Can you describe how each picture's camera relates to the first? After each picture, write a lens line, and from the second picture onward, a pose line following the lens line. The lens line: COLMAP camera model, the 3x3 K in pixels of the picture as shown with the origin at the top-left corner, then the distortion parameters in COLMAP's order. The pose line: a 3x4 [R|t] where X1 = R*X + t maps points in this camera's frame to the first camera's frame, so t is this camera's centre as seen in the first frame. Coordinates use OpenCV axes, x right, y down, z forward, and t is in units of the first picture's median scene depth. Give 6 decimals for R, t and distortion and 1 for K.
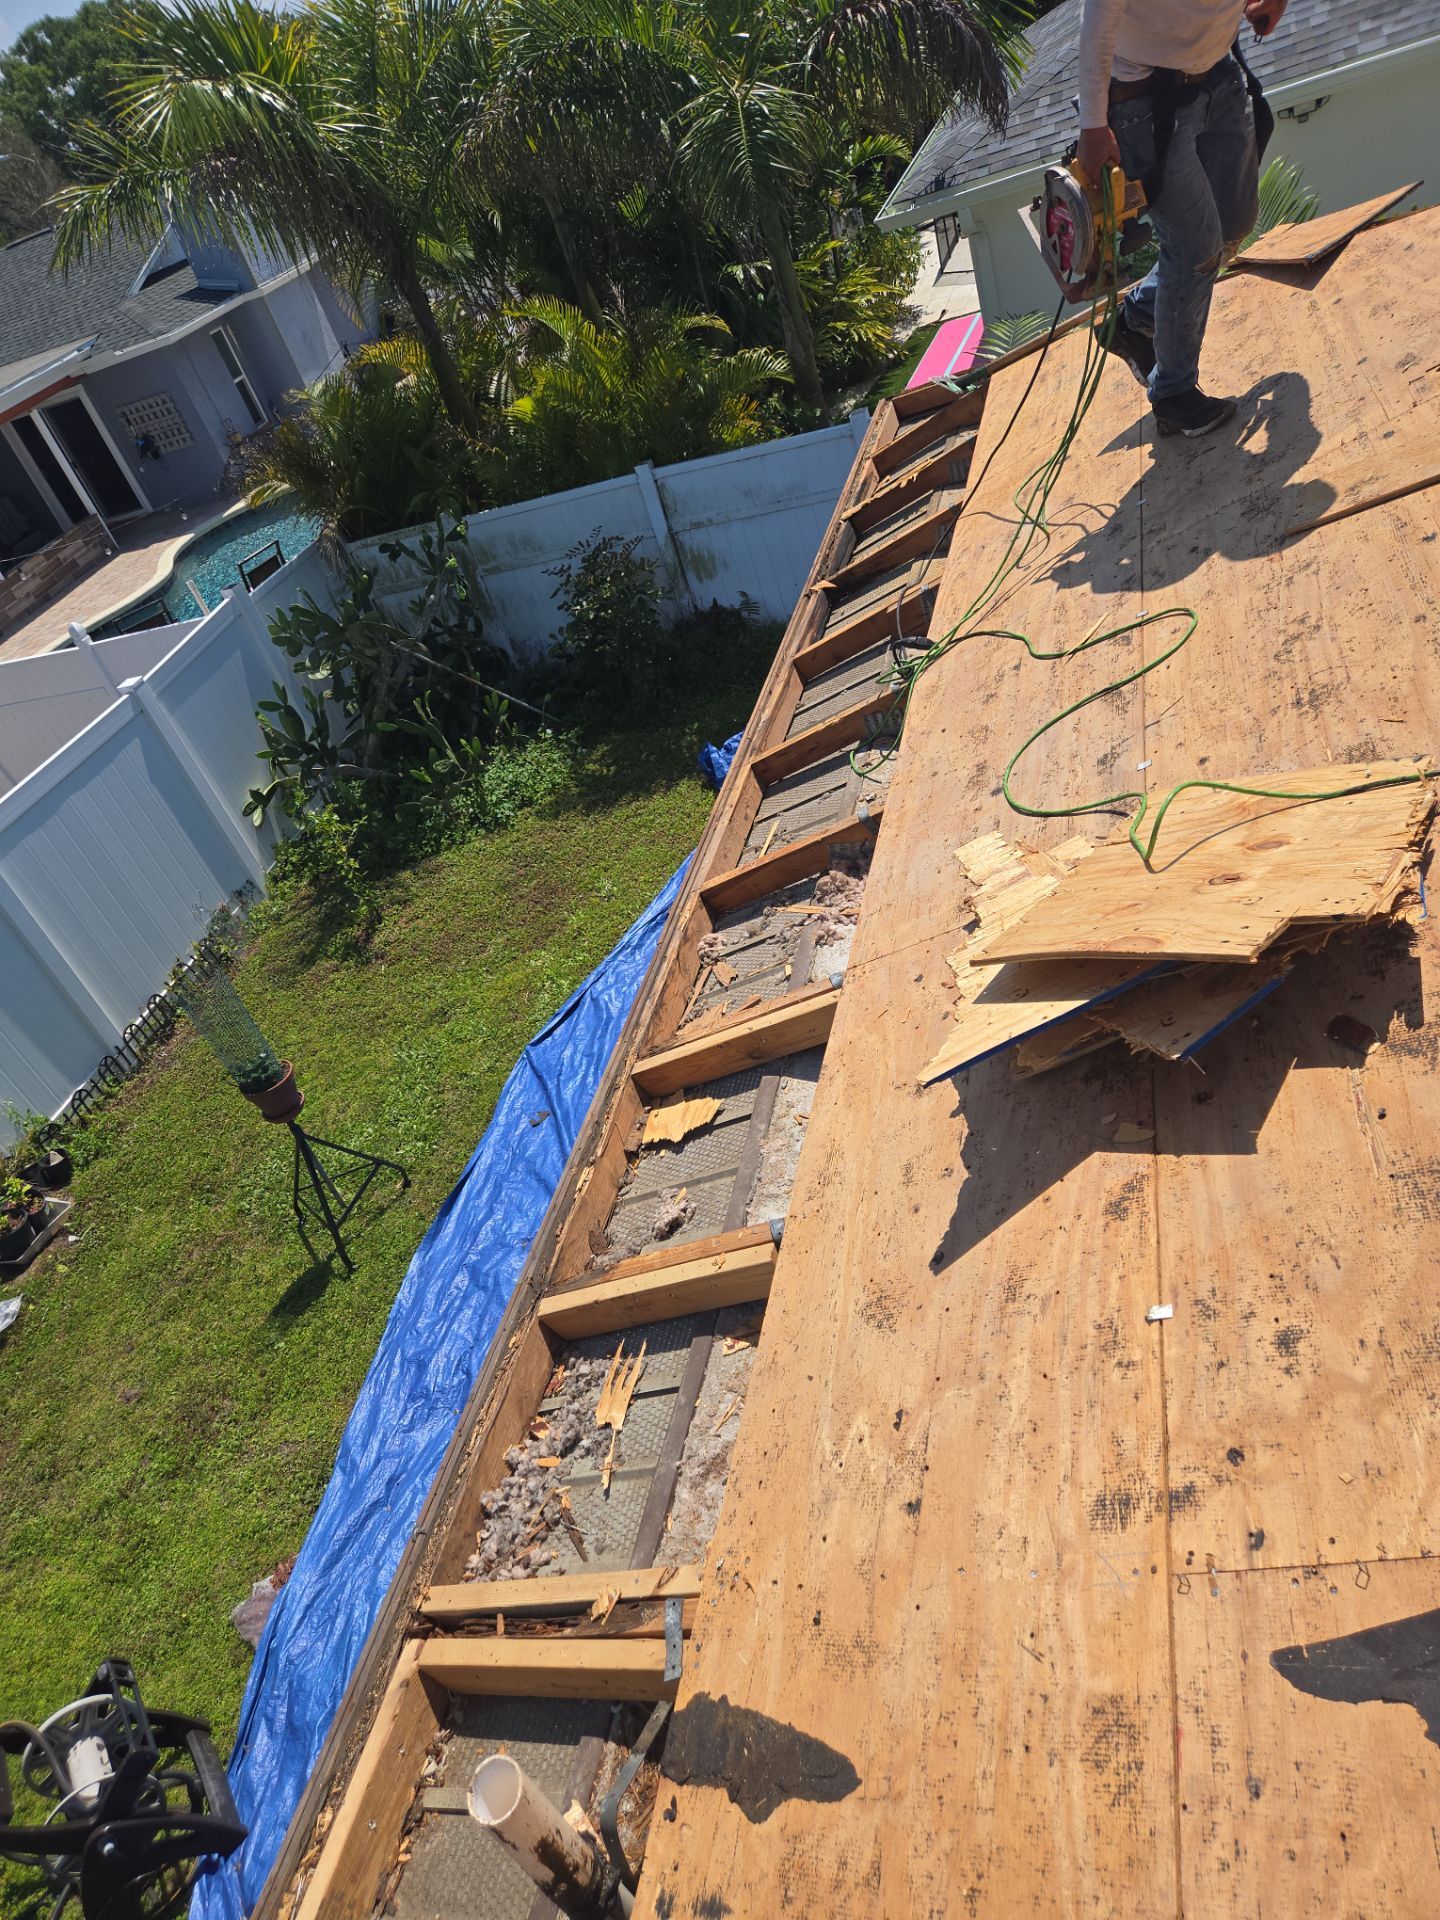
lens RADIAL K [[1289.6, 0, 721.6], [0, 1289.6, 951.6], [0, 0, 1]] dist [0.071870, -0.074231]
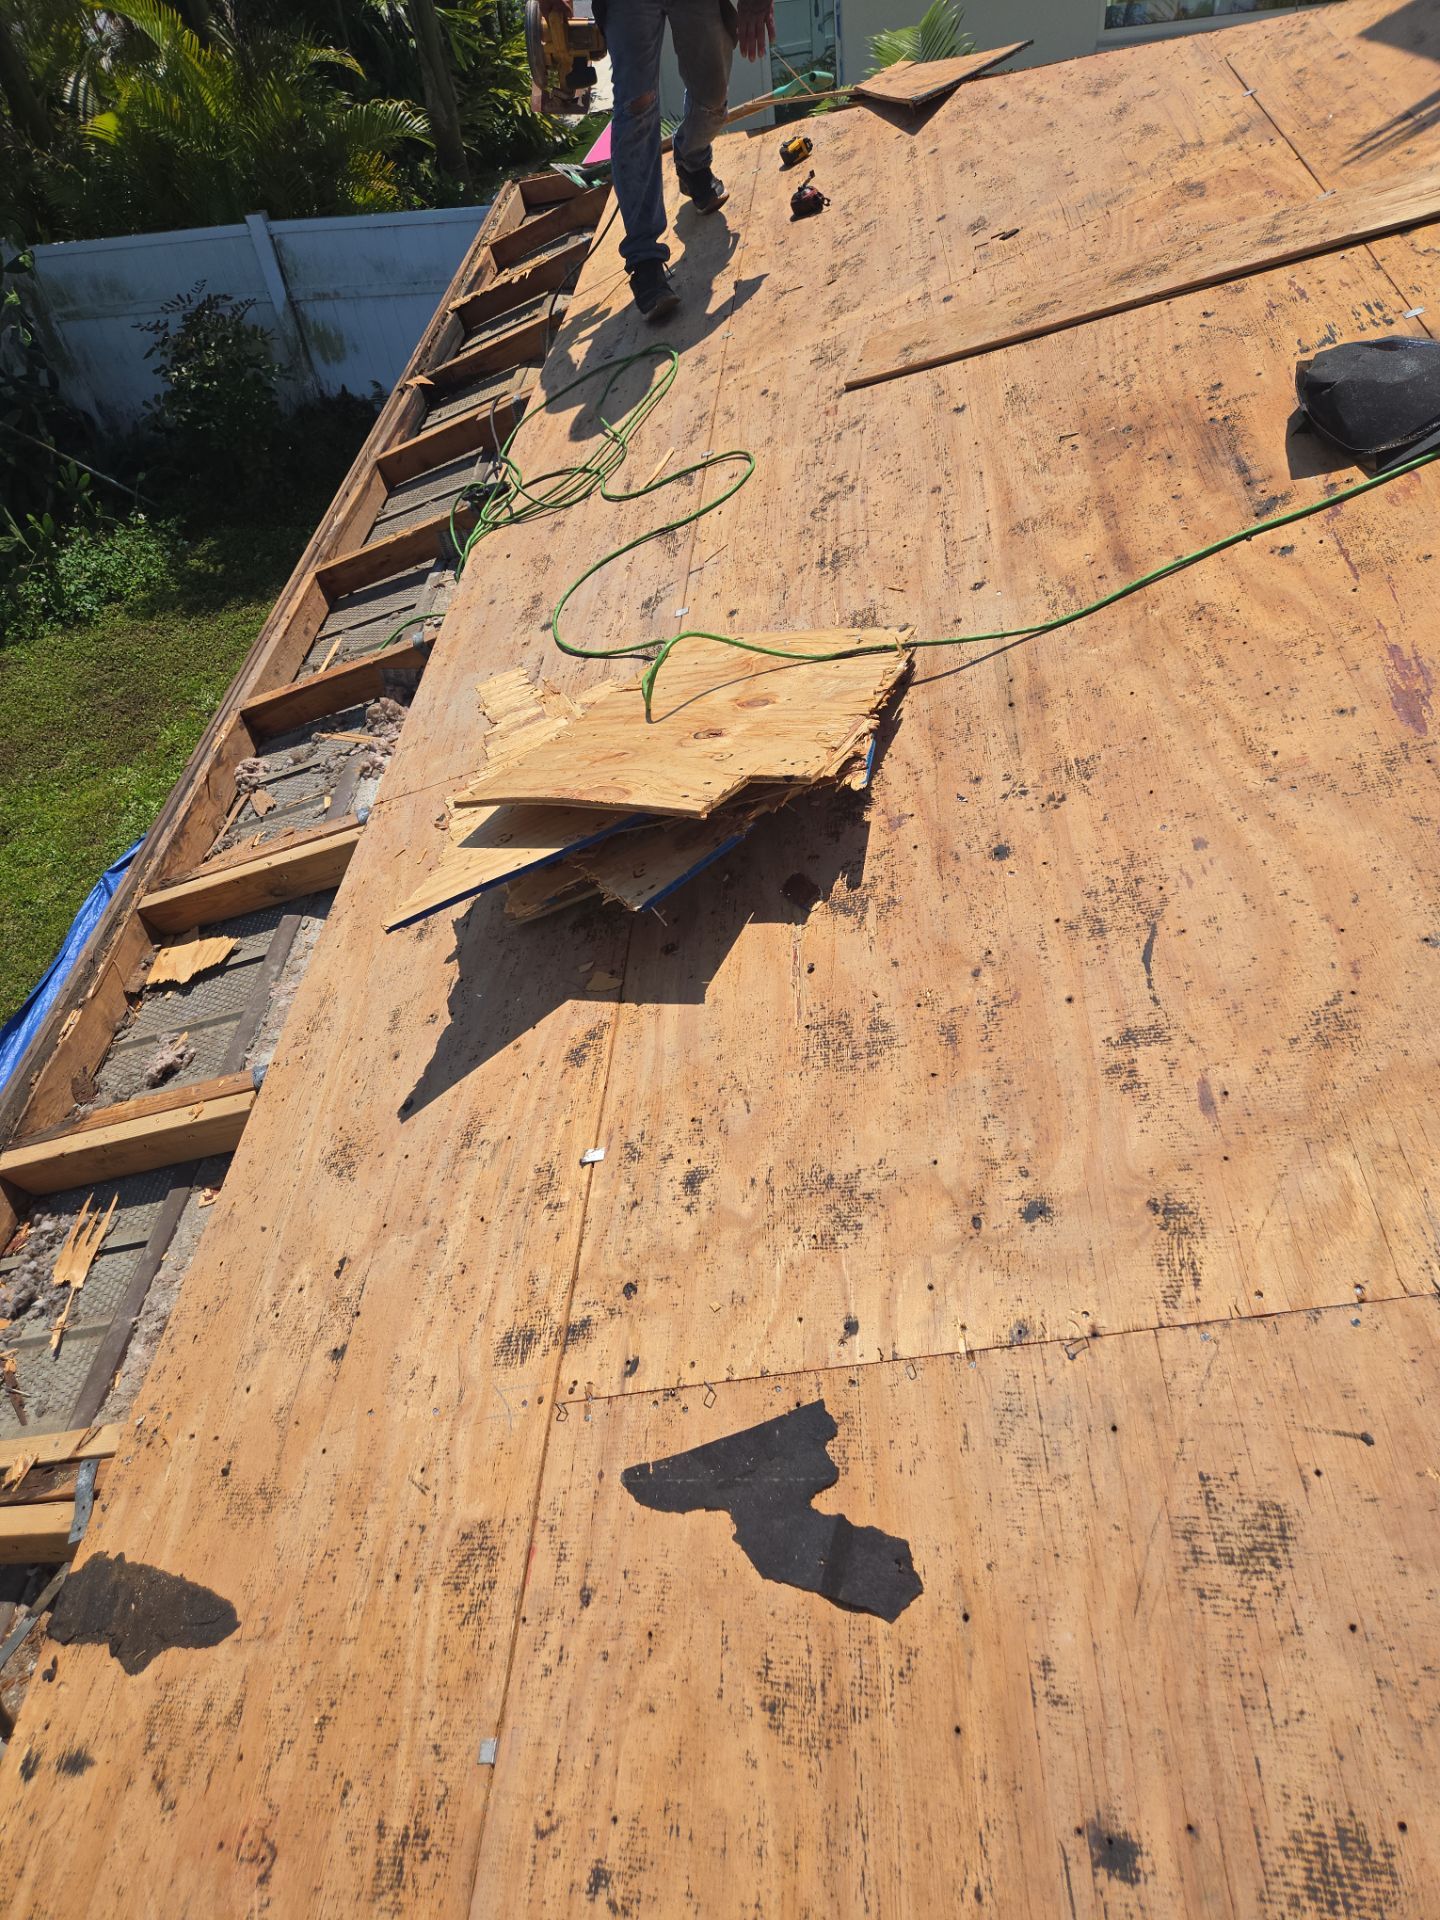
lens RADIAL K [[1290.2, 0, 736.1], [0, 1290.2, 962.6], [0, 0, 1]] dist [0.077272, -0.079307]
pose [[0.964433, 0.019997, 0.263568, 0.101027], [-0.054026, 0.990997, 0.122502, -0.002412], [-0.258746, -0.132385, 0.956831, 0.010091]]
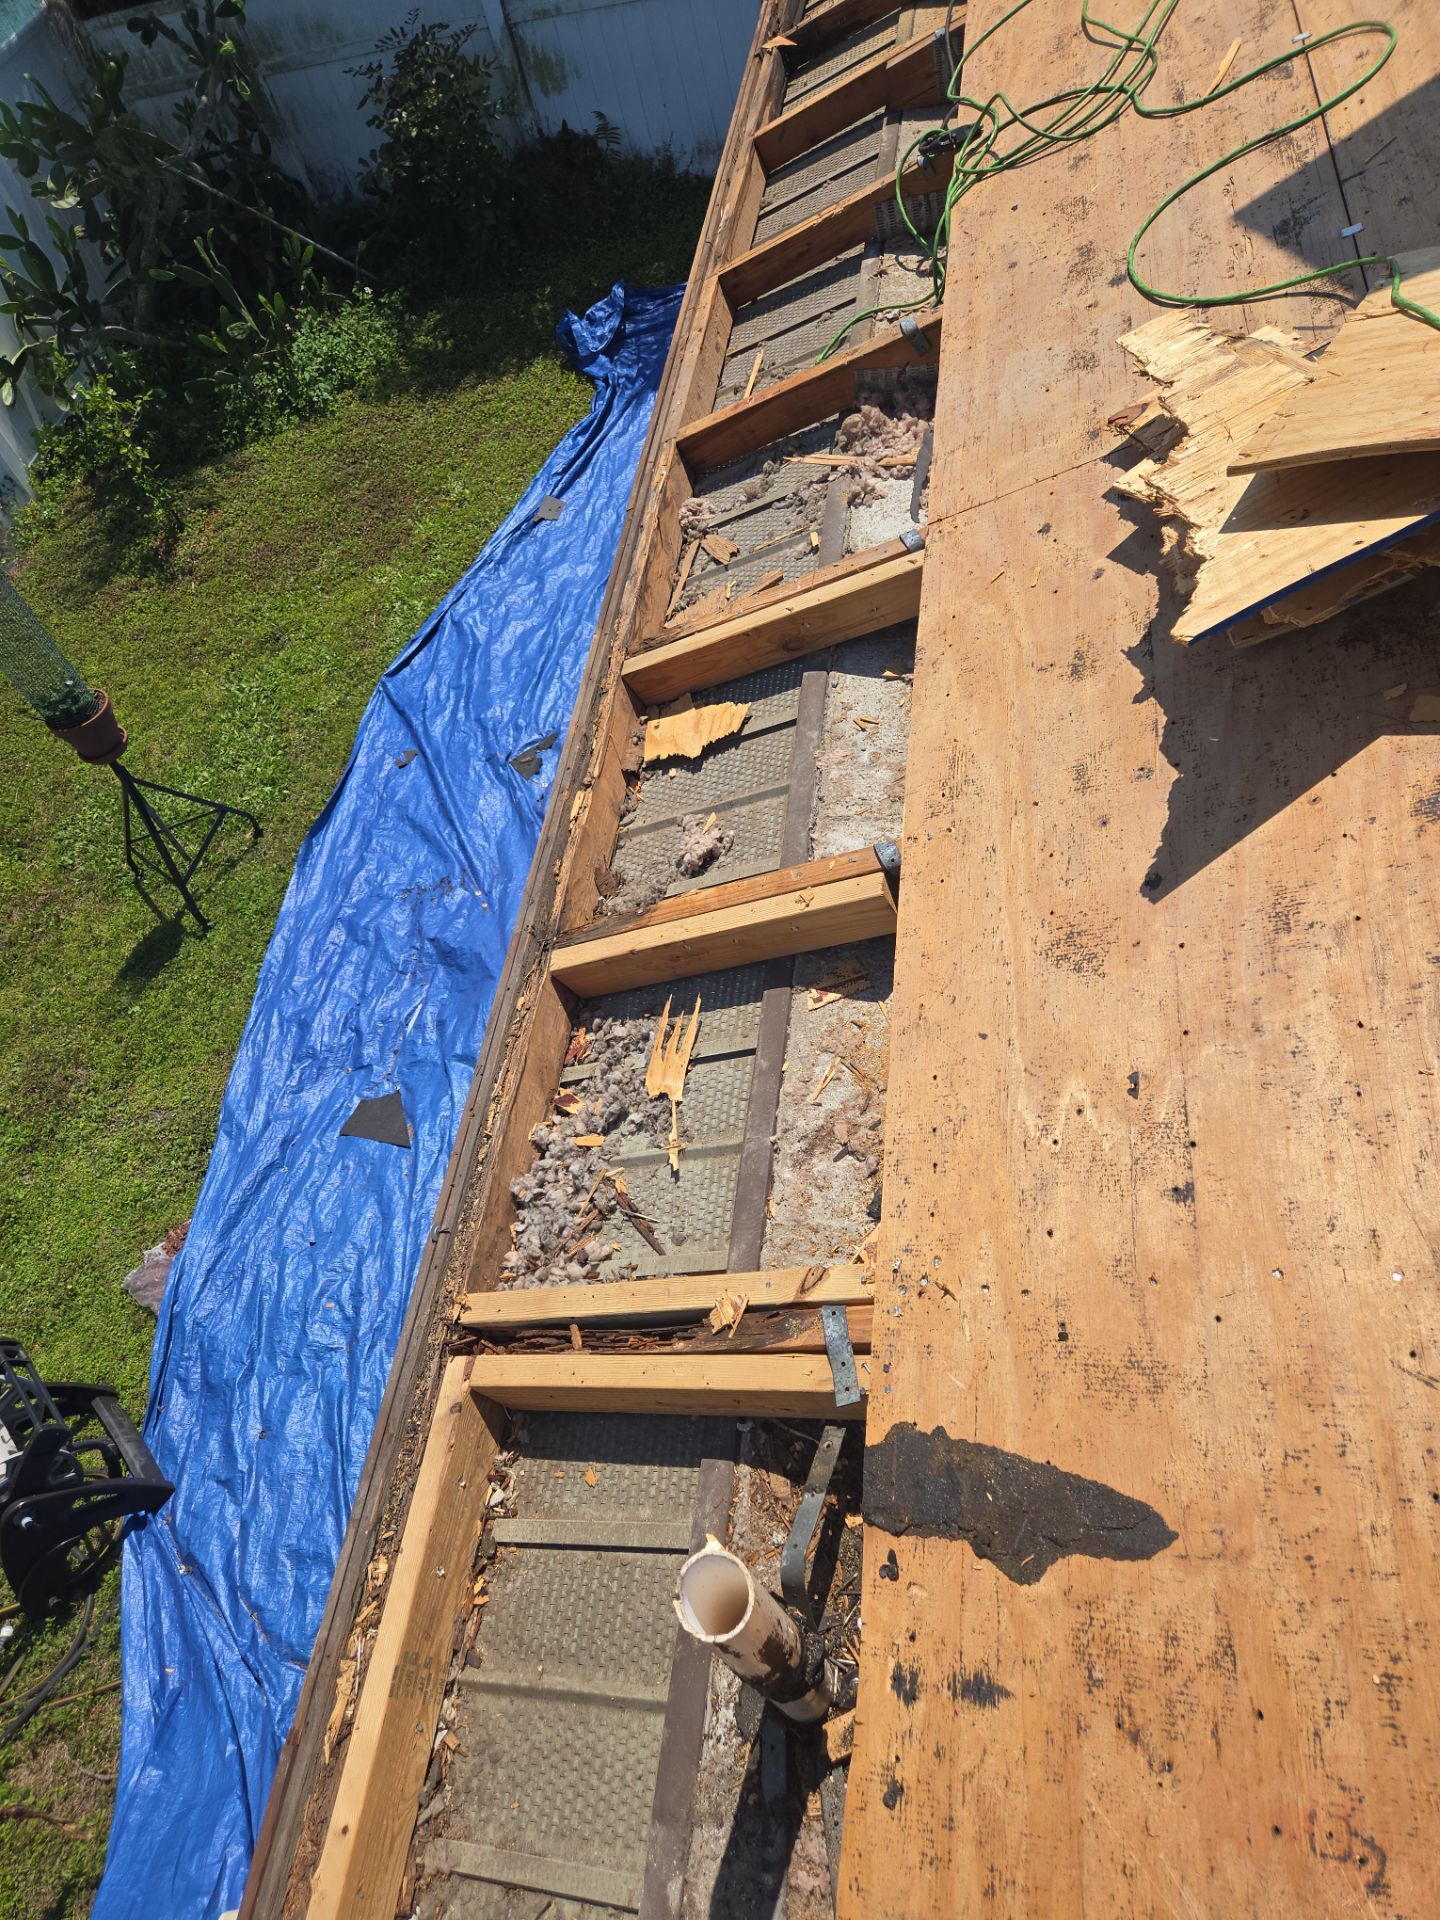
lens RADIAL K [[1294.9, 0, 727.8], [0, 1294.9, 960.9], [0, 0, 1]] dist [0.070048, -0.070063]
pose [[0.990114, -0.030859, 0.136826, -0.128803], [-0.007181, 0.963066, 0.269170, 0.053239], [-0.140079, -0.267491, 0.953324, 0.202598]]
